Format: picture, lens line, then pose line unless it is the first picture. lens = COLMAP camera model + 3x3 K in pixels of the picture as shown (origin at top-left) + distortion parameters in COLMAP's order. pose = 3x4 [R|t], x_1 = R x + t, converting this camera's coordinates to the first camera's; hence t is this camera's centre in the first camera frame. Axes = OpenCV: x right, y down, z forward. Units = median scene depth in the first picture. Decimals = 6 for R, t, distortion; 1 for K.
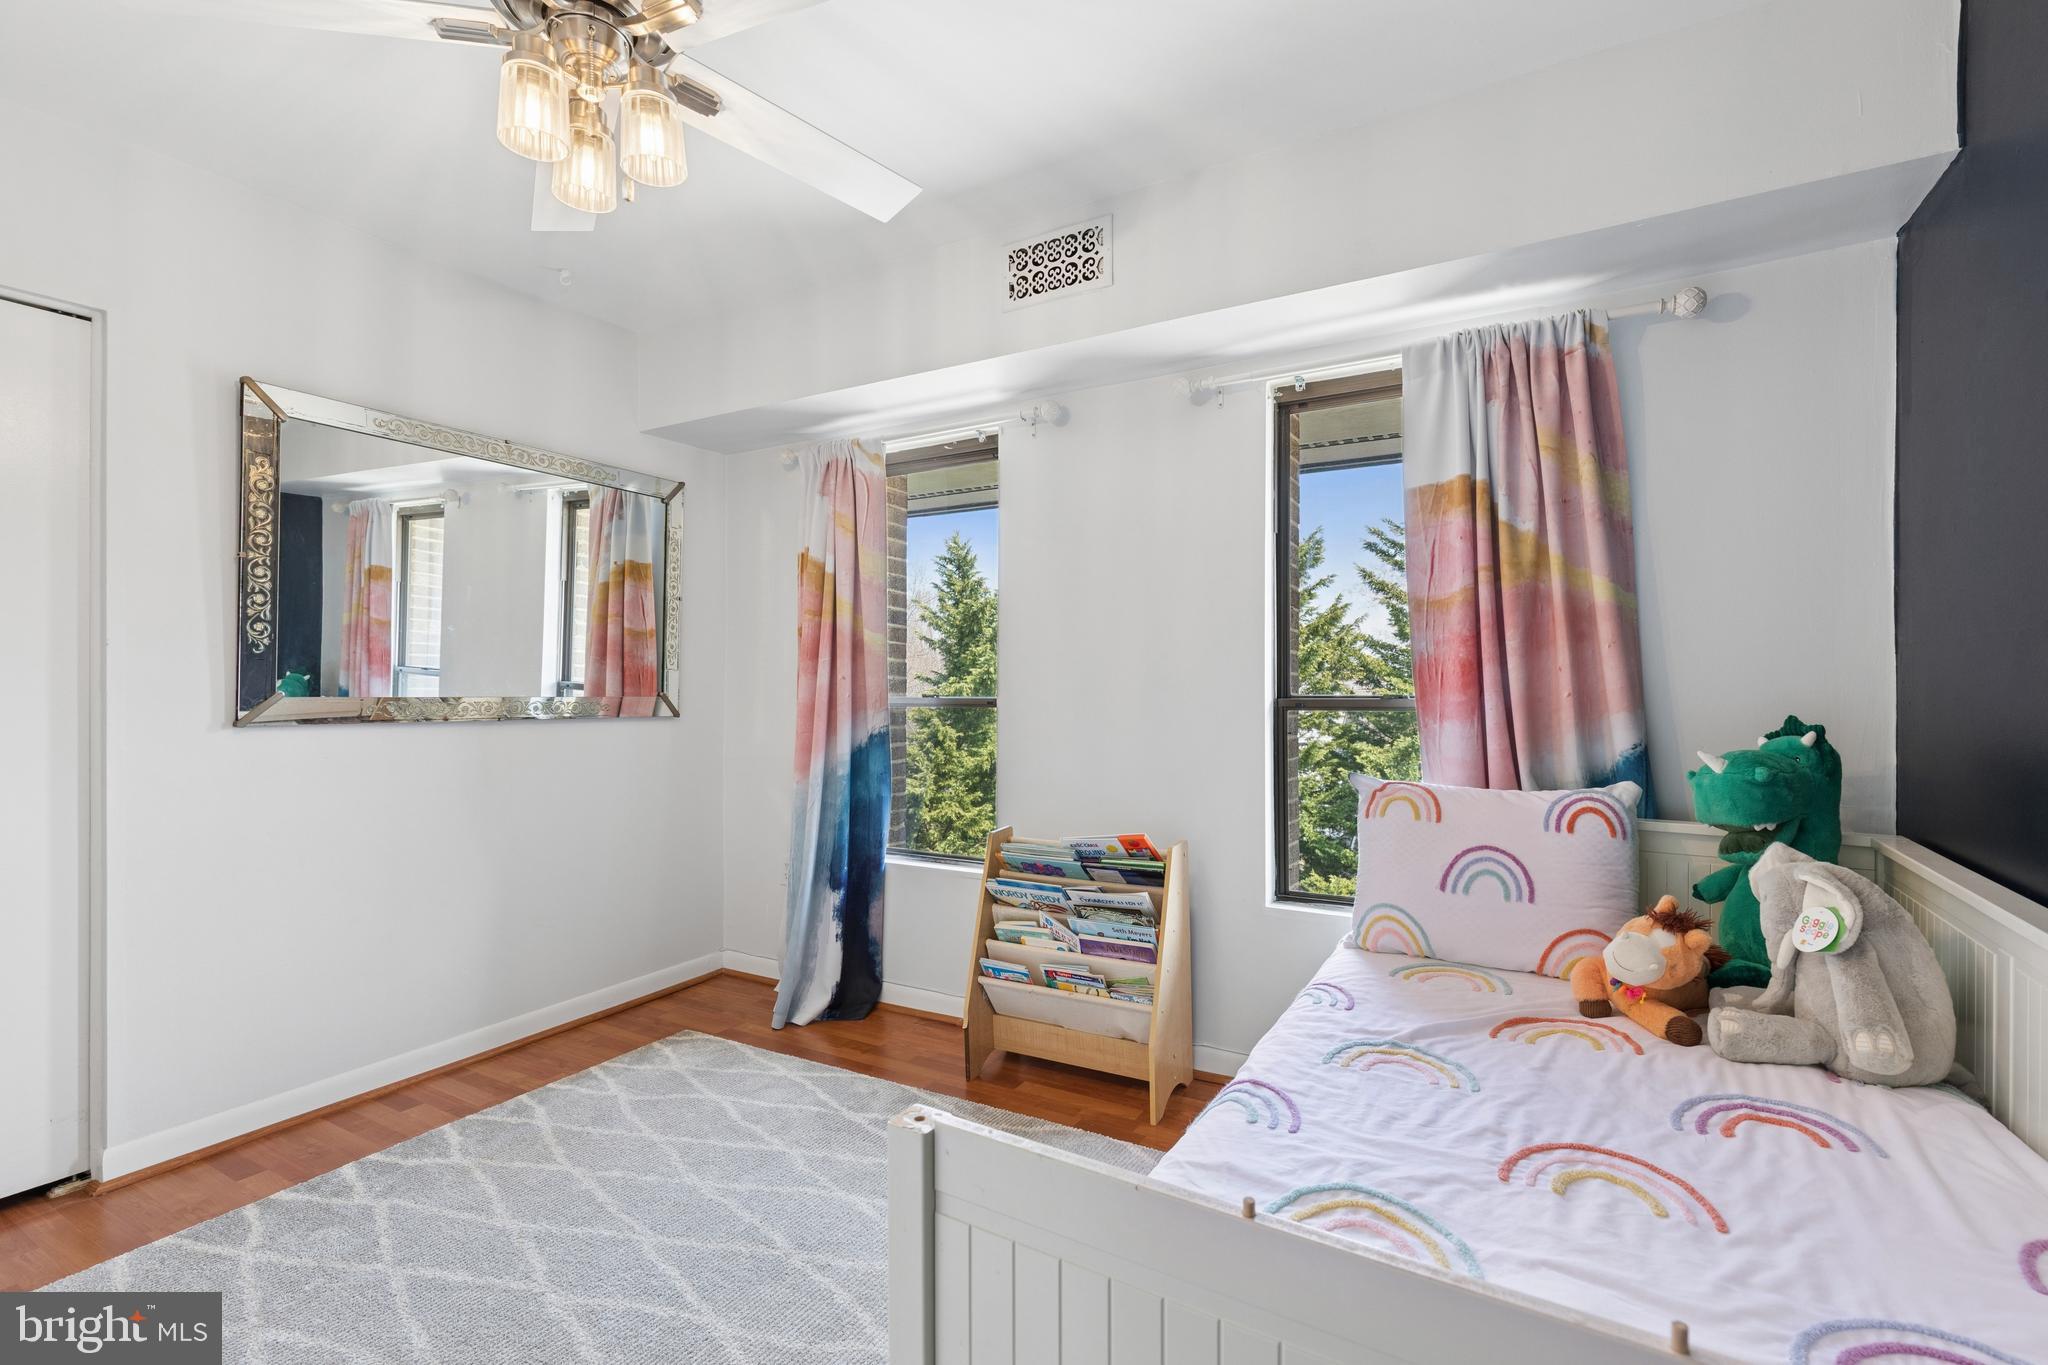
lens RADIAL K [[924.8, 0, 1034.9], [0, 924.8, 686.5], [0, 0, 1]] dist [0.009381, -0.002599]
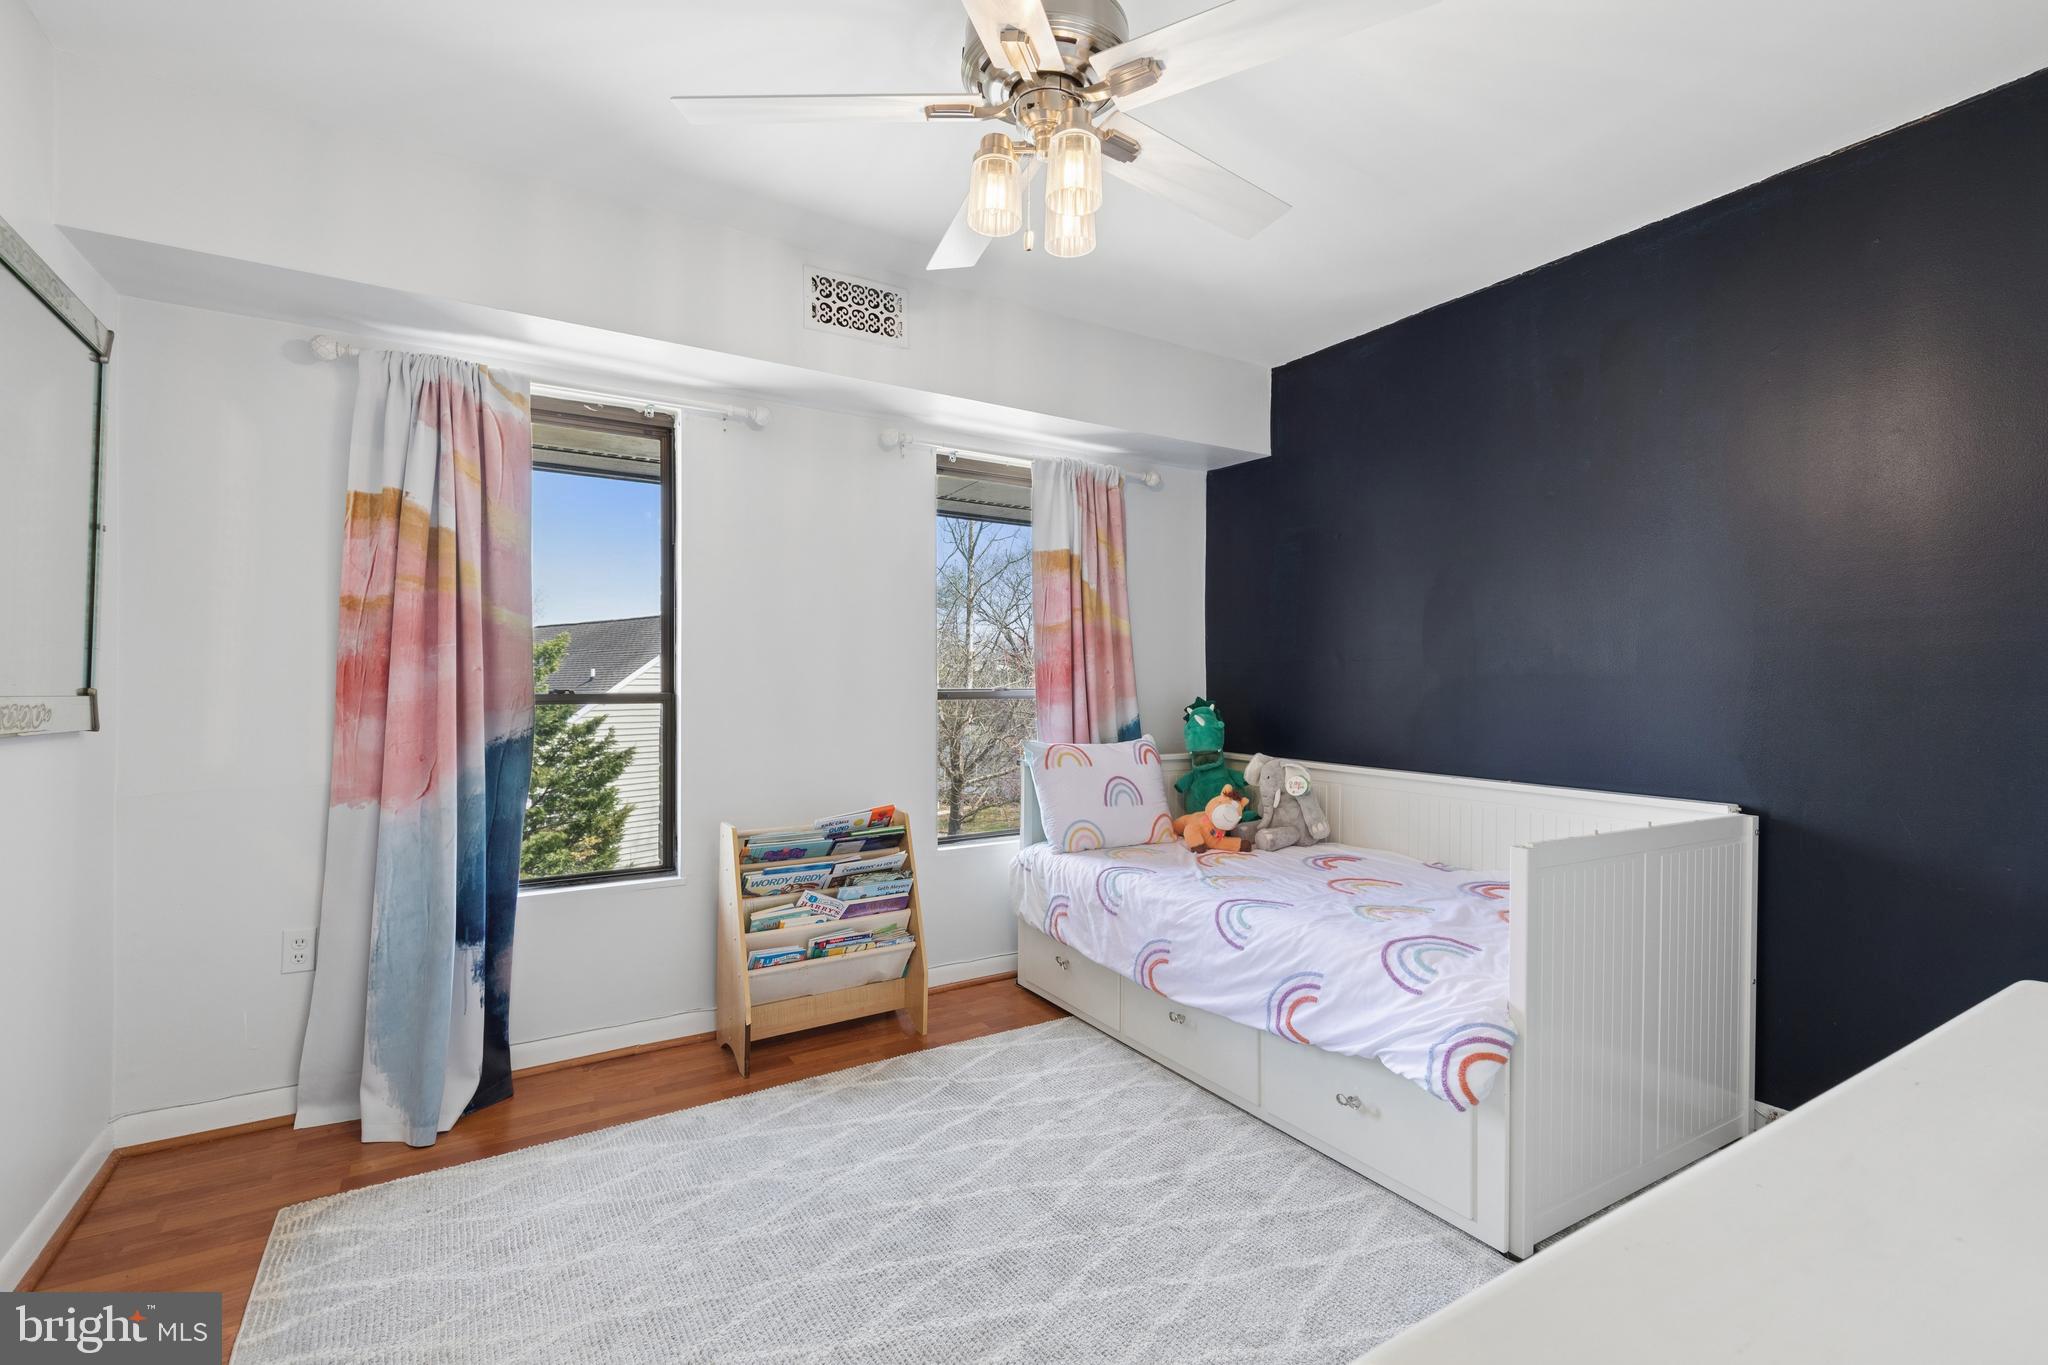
lens RADIAL K [[924.8, 0, 1031.8], [0, 924.8, 682.3], [0, 0, 1]] dist [0.009381, -0.002599]
pose [[0.462934, 0.001995, 0.886391, -0.849552], [-0.002164, 0.999997, -0.001121, 0.001650], [-0.886390, -0.001399, 0.462937, 0.278975]]
